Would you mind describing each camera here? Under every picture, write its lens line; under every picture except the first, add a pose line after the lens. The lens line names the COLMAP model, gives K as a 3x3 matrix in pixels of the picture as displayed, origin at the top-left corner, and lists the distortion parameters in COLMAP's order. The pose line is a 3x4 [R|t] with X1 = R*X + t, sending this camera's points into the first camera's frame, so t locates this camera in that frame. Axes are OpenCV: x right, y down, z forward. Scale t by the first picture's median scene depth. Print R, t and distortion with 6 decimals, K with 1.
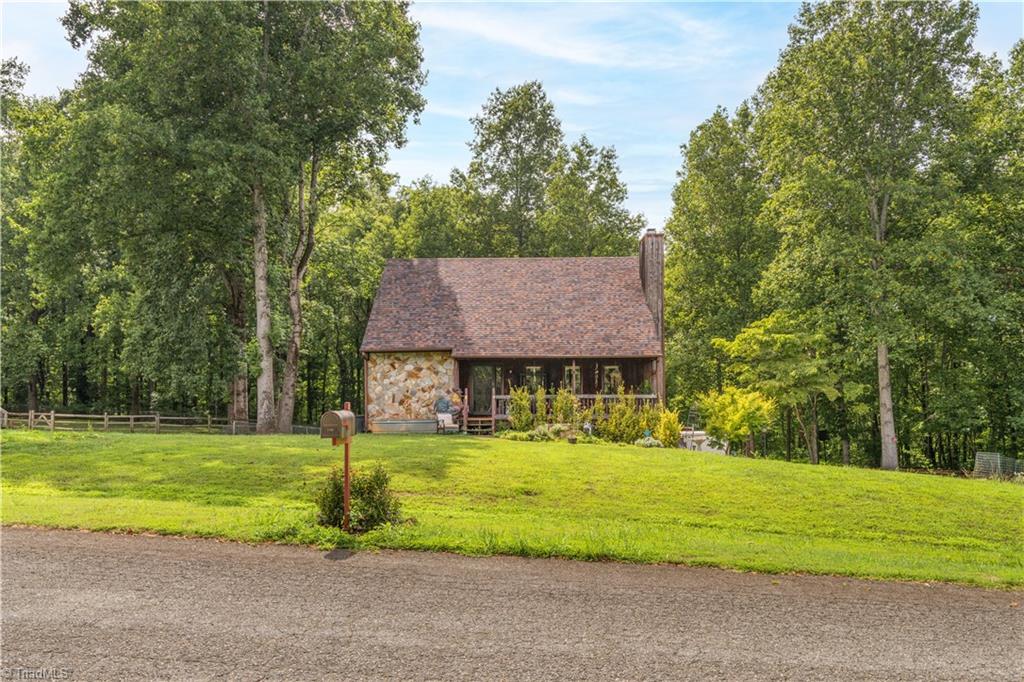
lens RADIAL K [[645.3, 0, 512.0], [0, 645.3, 341.0], [0, 0, 1]] dist [-0.000360, -0.000074]
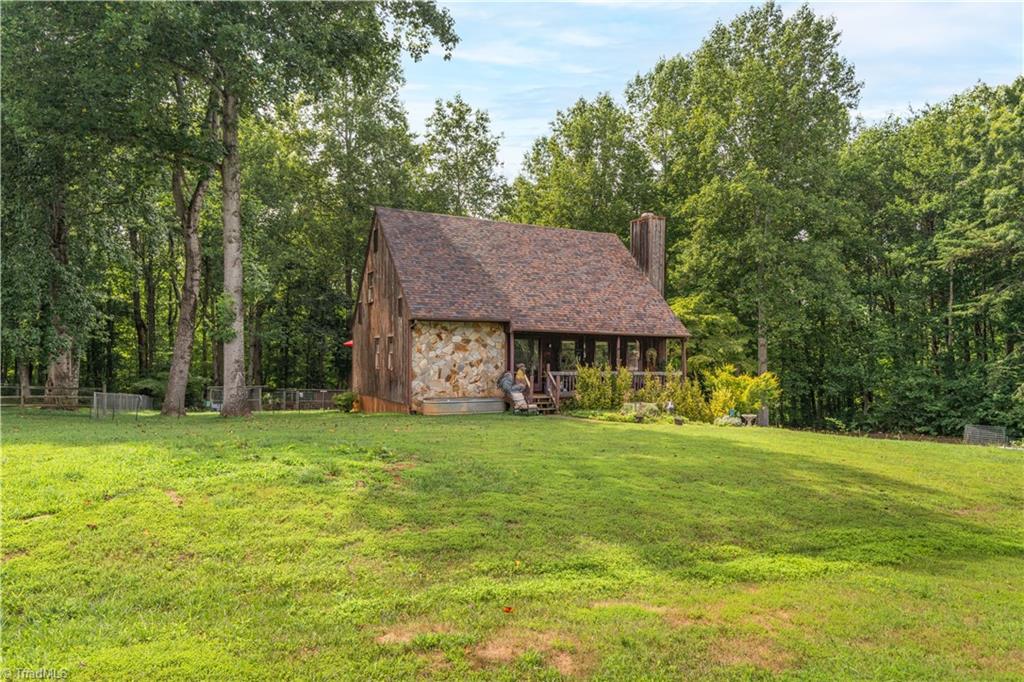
lens RADIAL K [[629.3, 0, 512.0], [0, 629.3, 341.0], [0, 0, 1]] dist [0.002337, 0.000668]
pose [[0.895158, 0.028392, 0.444844, -0.476085], [-0.060062, 0.996551, 0.057258, -0.010162], [-0.441684, -0.077973, 0.893776, 0.194028]]
